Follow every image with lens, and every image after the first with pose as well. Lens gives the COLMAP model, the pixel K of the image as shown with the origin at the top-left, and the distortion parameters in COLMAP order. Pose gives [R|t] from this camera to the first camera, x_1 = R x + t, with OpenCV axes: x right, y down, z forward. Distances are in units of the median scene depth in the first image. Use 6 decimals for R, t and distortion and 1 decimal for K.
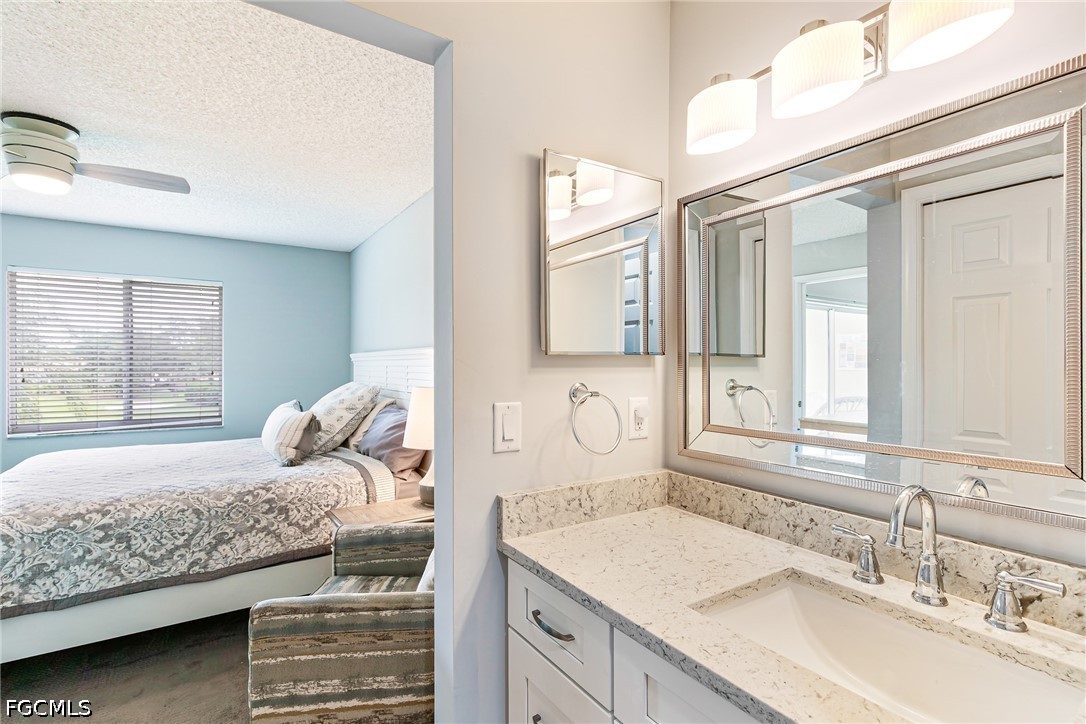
lens RADIAL K [[518.0, 0, 544.9], [0, 518.0, 363.9], [0, 0, 1]] dist [0.007736, -0.000793]
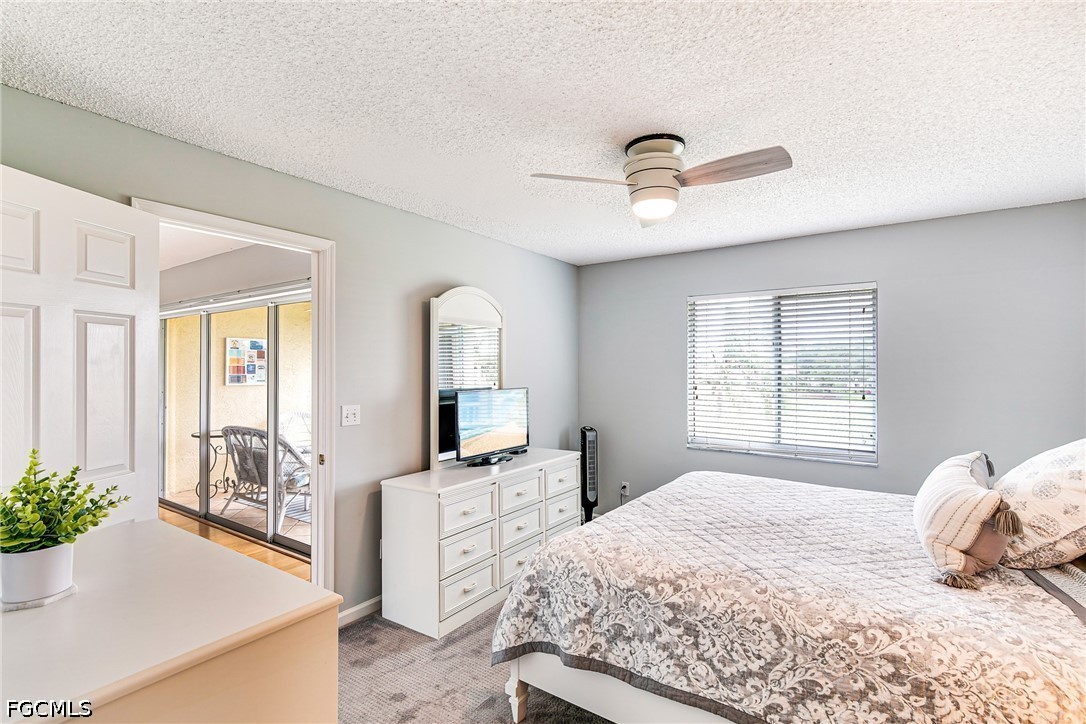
lens RADIAL K [[518.0, 0, 538.9], [0, 518.0, 364.8], [0, 0, 1]] dist [0.007736, -0.000793]
pose [[0.374125, -0.005766, -0.927360, -0.171061], [-0.003184, 0.999967, -0.007502, -0.051414], [0.927373, 0.005760, 0.374095, 0.484331]]
